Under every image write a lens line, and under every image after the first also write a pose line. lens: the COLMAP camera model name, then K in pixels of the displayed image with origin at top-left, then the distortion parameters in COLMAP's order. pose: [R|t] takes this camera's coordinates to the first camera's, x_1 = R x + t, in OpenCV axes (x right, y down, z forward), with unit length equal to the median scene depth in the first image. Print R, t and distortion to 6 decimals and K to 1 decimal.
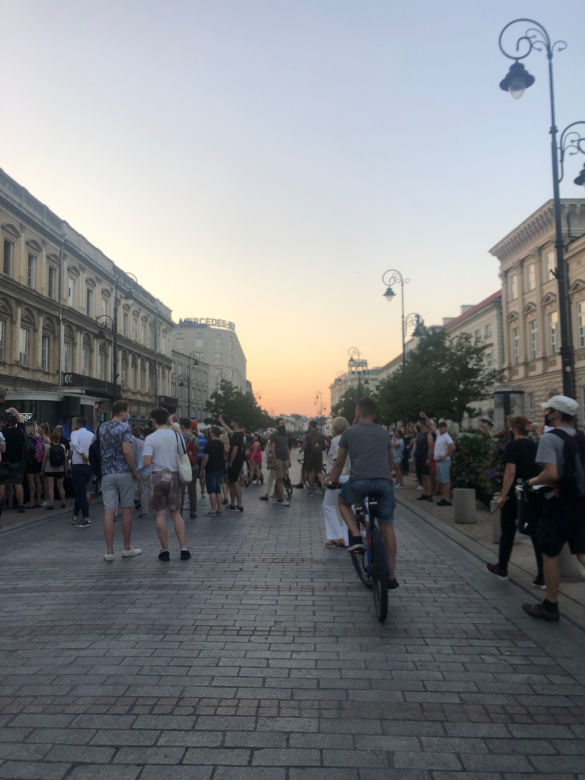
lens RADIAL K [[669.3, 0, 292.5], [0, 669.3, 390.0], [0, 0, 1]] dist [-0.007877, -0.010603]
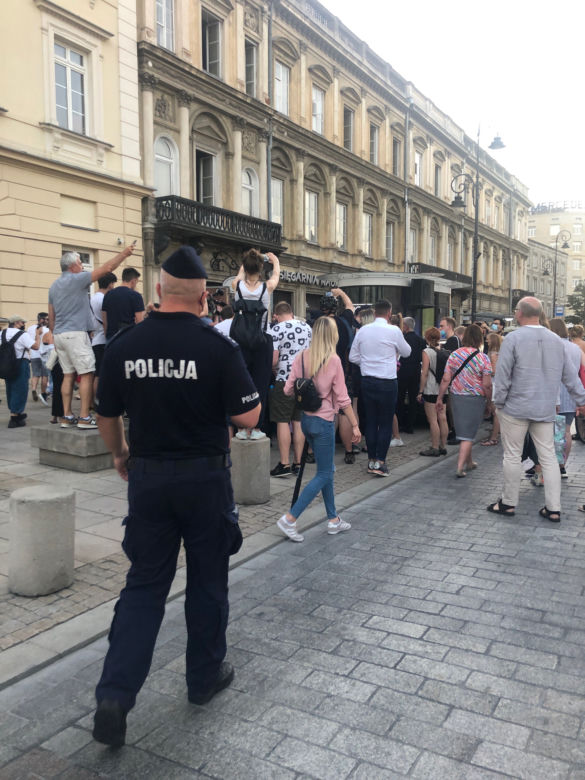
lens RADIAL K [[669.3, 0, 292.5], [0, 669.3, 390.0], [0, 0, 1]] dist [-0.007877, -0.010603]
pose [[0.880005, 0.045312, -0.472799, -0.053066], [0.025926, 0.989372, 0.143074, 0.009244], [0.474257, -0.138163, 0.869478, 0.135709]]
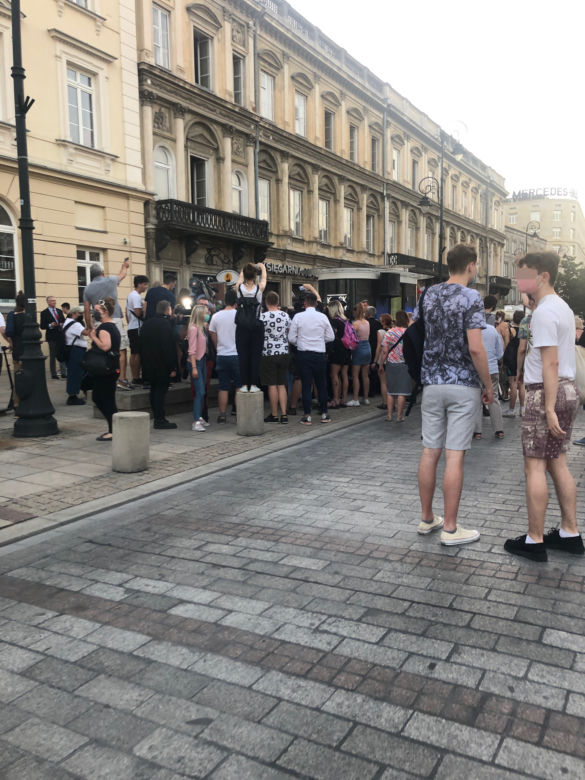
lens RADIAL K [[669.3, 0, 292.5], [0, 669.3, 390.0], [0, 0, 1]] dist [-0.007877, -0.010603]
pose [[0.887895, 0.040367, -0.458272, -0.023110], [0.038422, 0.986156, 0.161309, 0.006220], [0.458440, -0.160833, 0.874051, 0.082539]]
